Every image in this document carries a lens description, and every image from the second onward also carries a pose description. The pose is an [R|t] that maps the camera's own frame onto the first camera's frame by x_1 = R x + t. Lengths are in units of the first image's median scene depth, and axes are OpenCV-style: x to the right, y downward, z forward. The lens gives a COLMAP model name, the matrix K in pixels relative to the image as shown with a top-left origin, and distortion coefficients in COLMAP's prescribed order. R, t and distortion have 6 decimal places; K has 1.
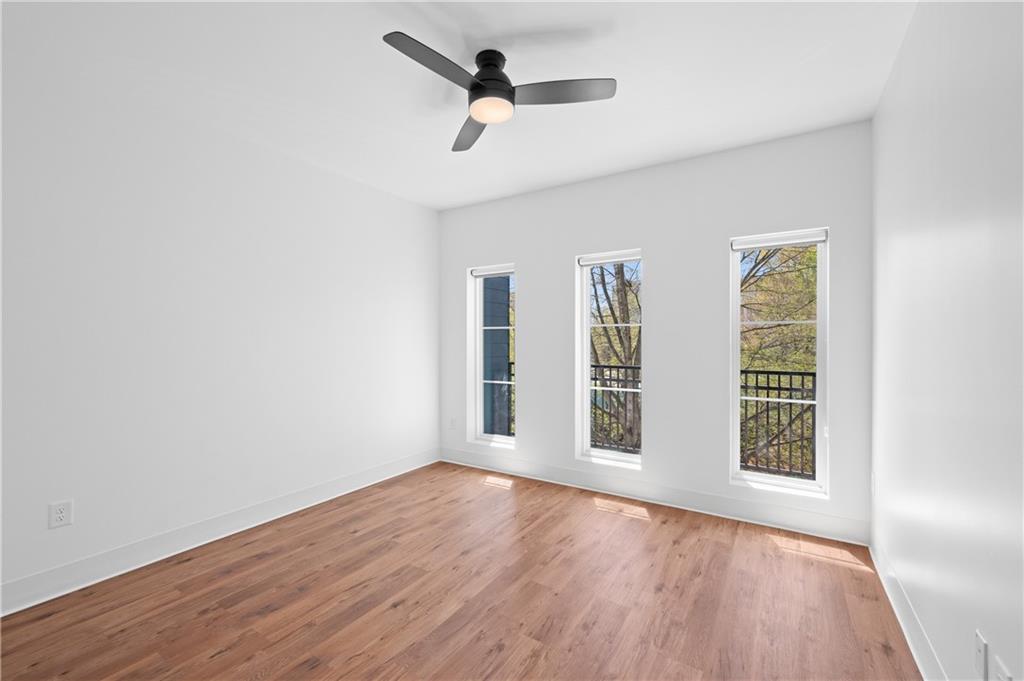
lens RADIAL K [[437.6, 0, 508.2], [0, 437.6, 342.4], [0, 0, 1]] dist [0.007938, -0.002490]
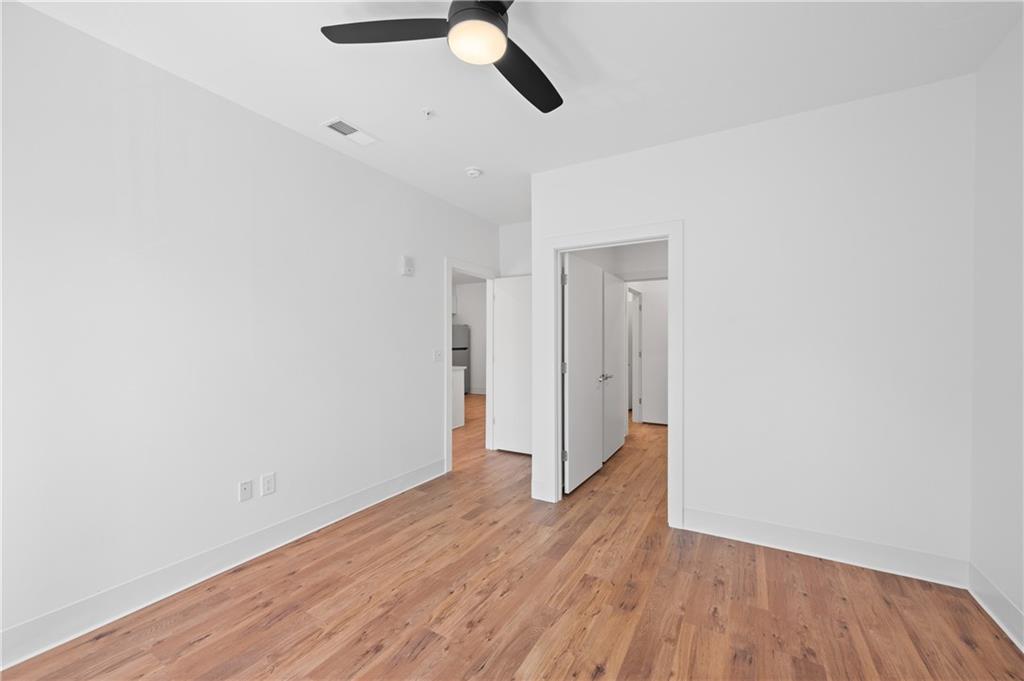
lens RADIAL K [[403.9, 0, 515.7], [0, 403.9, 338.7], [0, 0, 1]] dist [0.000381, -0.000421]
pose [[-0.997733, 0.004523, -0.067147, -0.040265], [0.004246, 0.999982, 0.004273, -0.010624], [0.067165, 0.003978, -0.997734, 1.232279]]
